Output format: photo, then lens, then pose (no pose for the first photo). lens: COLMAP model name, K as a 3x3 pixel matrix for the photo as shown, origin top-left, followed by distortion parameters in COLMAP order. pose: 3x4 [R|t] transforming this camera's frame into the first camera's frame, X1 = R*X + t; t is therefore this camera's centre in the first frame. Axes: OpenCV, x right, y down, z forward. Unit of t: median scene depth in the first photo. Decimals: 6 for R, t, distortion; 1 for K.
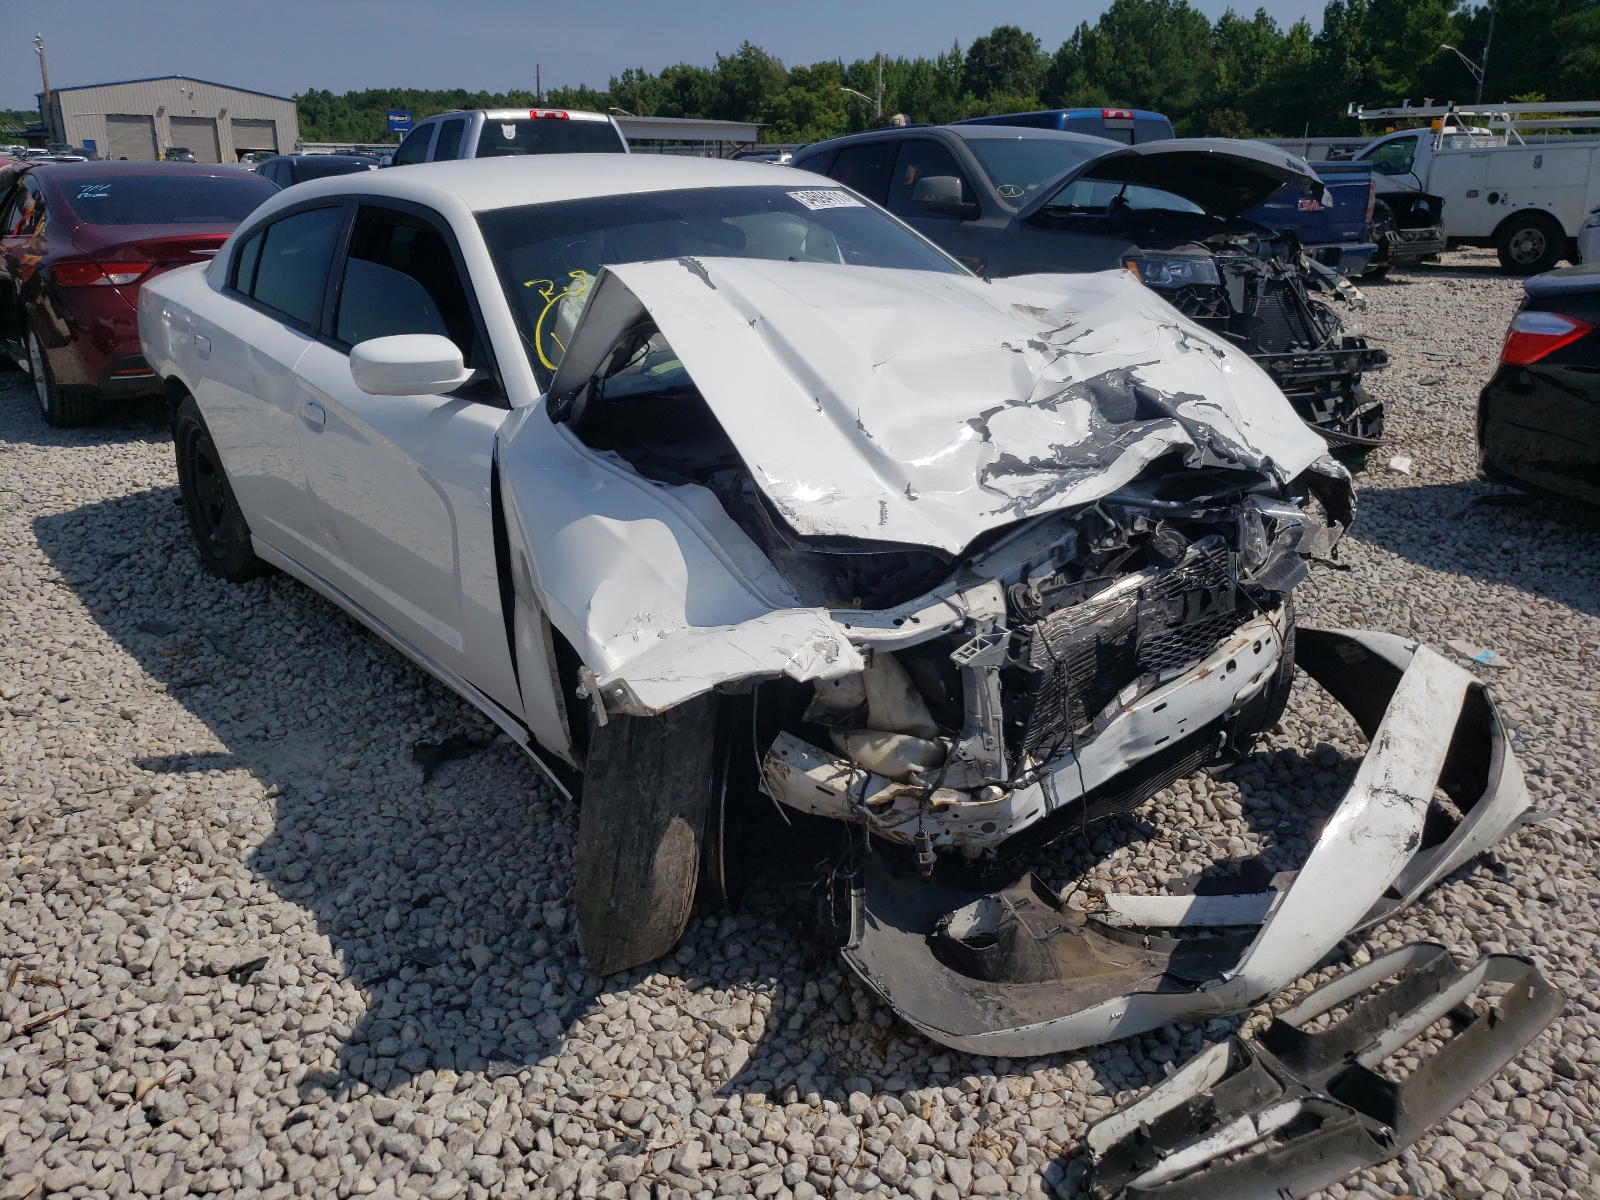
lens RADIAL K [[1244.4, 0, 800.0], [0, 1244.4, 600.0], [0, 0, 1]] dist [0.007269, 0.009277]
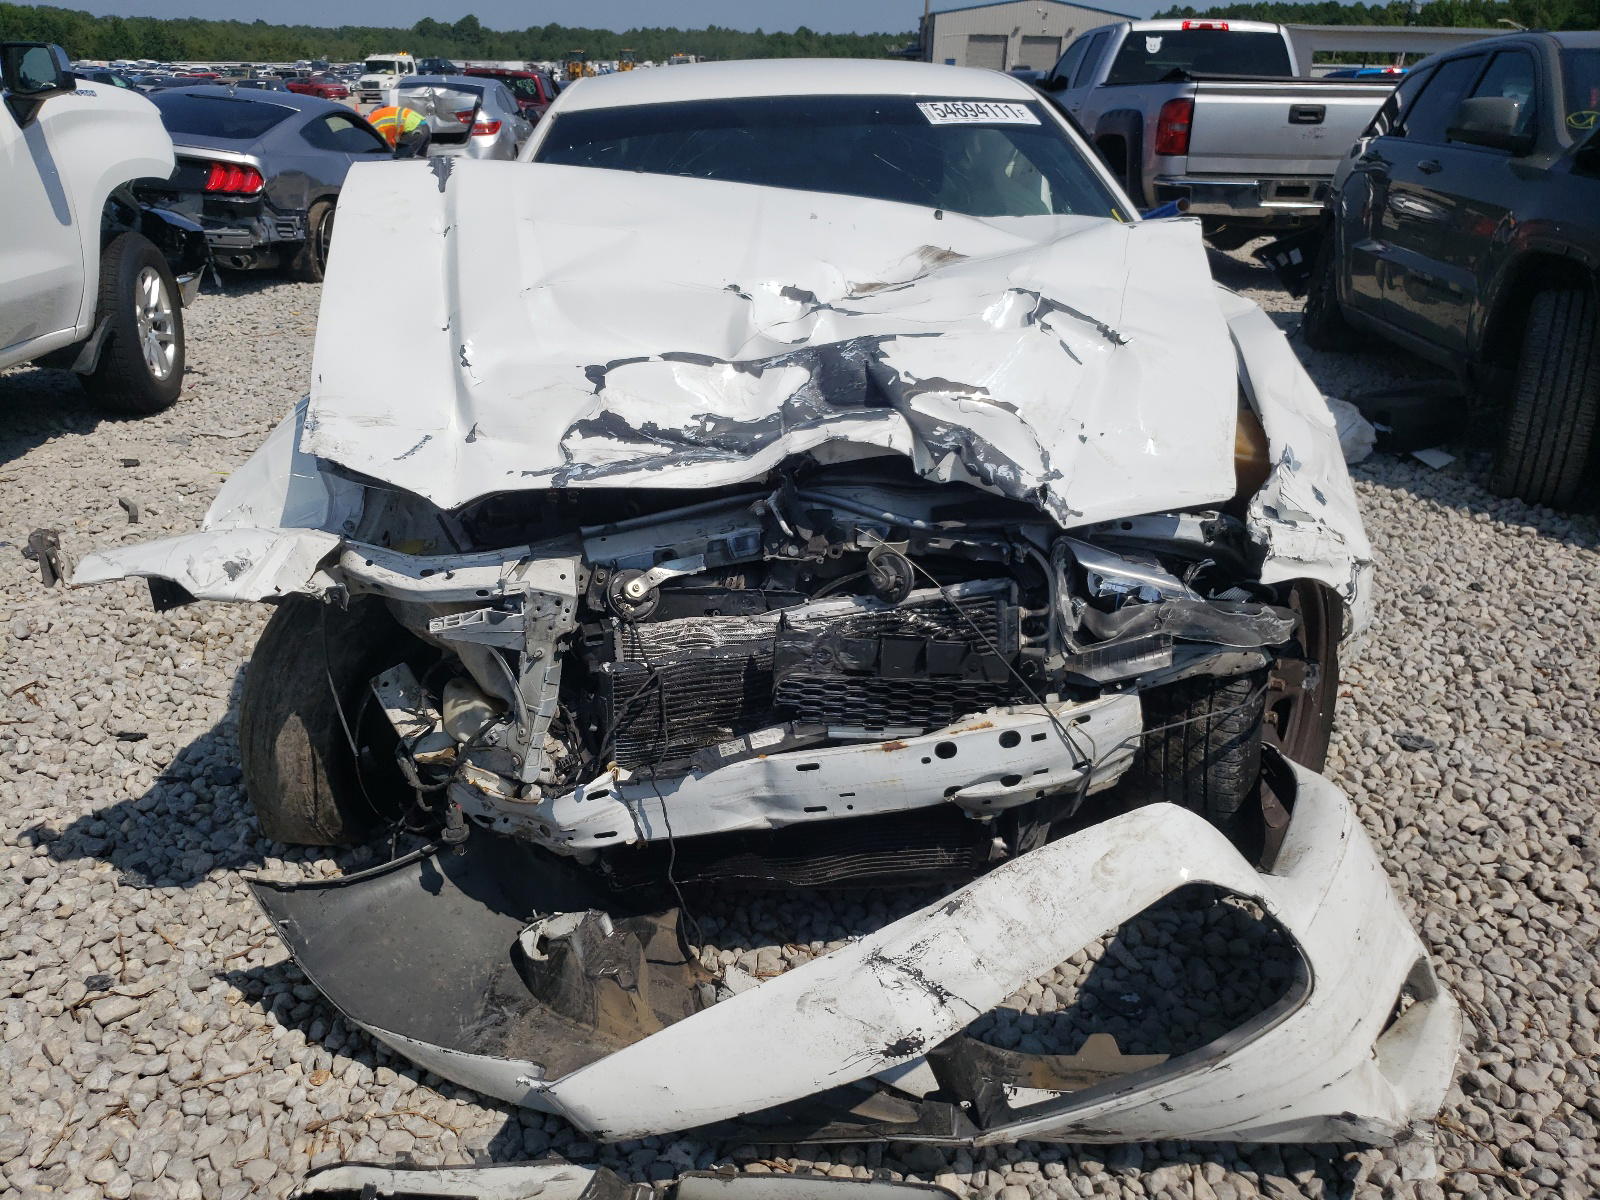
lens RADIAL K [[1219.8, 0, 800.0], [0, 1219.8, 600.0], [0, 0, 1]] dist [0.089377, -0.094556]
pose [[0.814177, 0.240499, -0.528466, 0.670800], [-0.209873, 0.970540, 0.118343, -0.108468], [0.541359, 0.014558, 0.840665, 0.340153]]
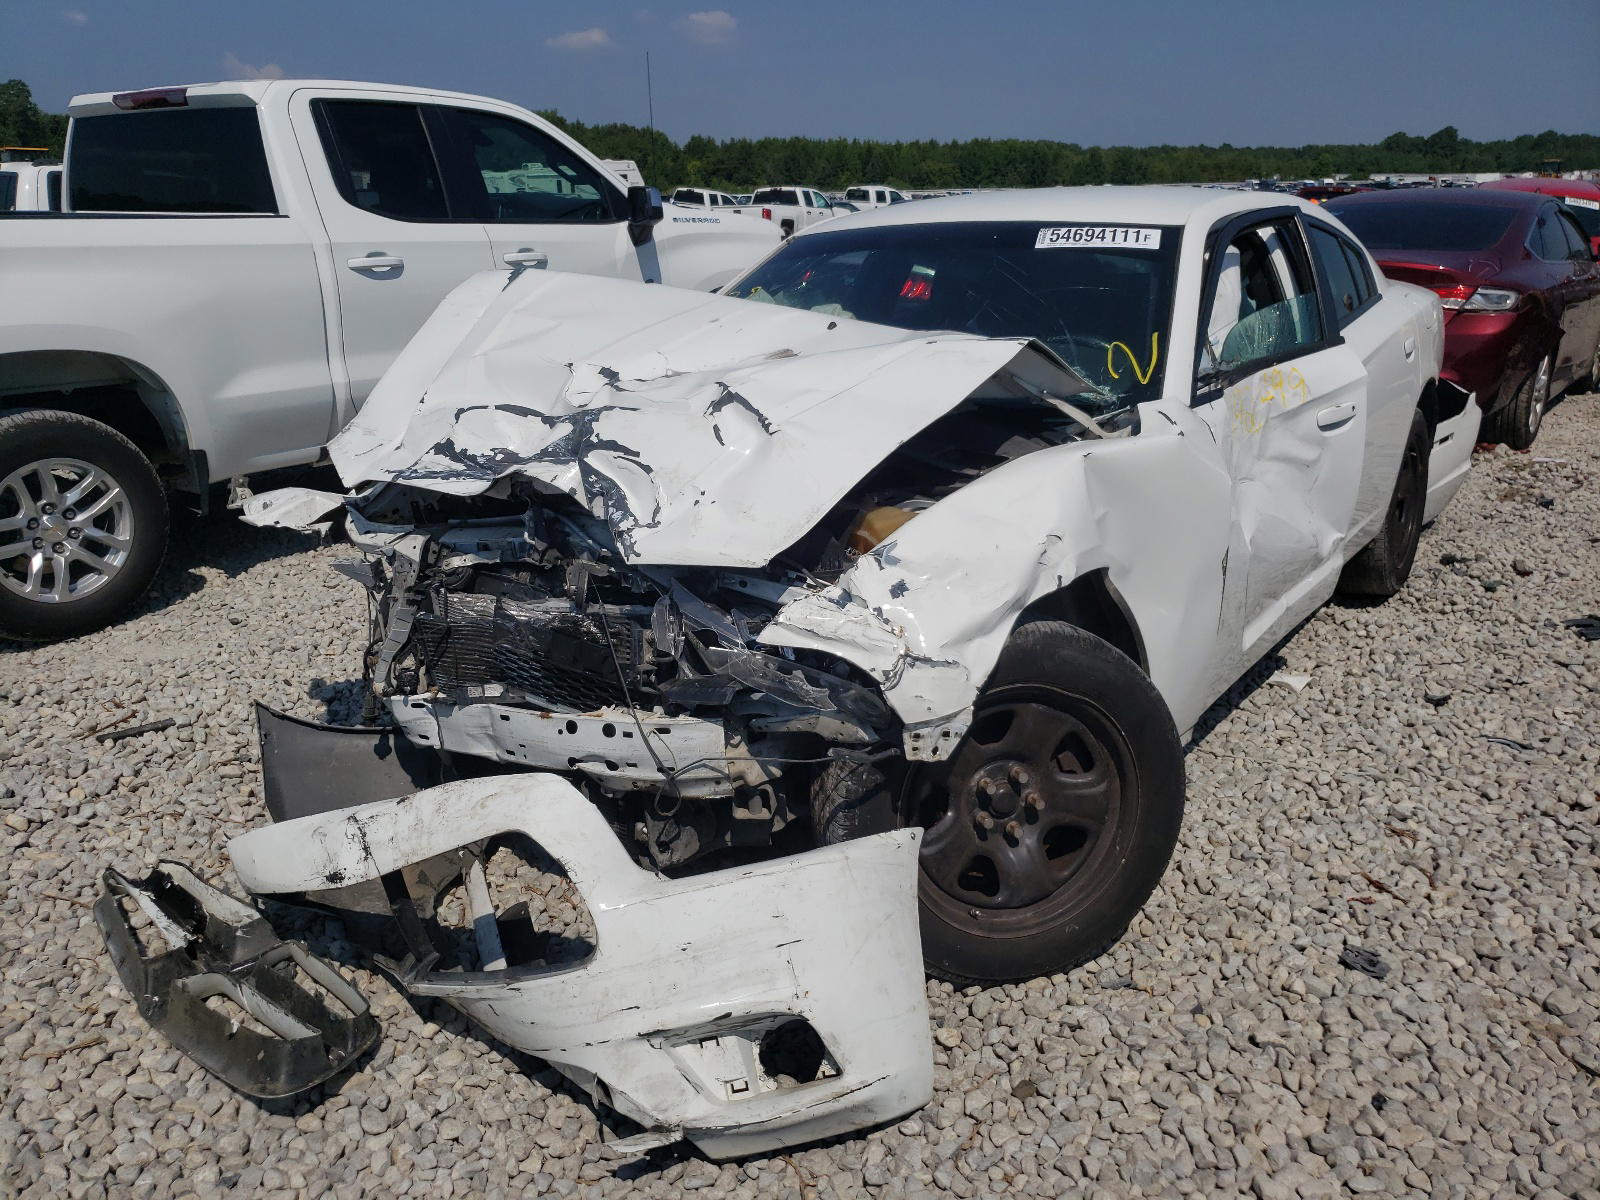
lens RADIAL K [[1238.9, 0, 803.8], [0, 1238.9, 627.6], [0, 0, 1]] dist [0.198853, -0.248361]
pose [[0.272931, 0.316610, -0.908442, 1.300933], [-0.320713, 0.920220, 0.224360, -0.304030], [0.907001, 0.230115, 0.352698, 0.837039]]
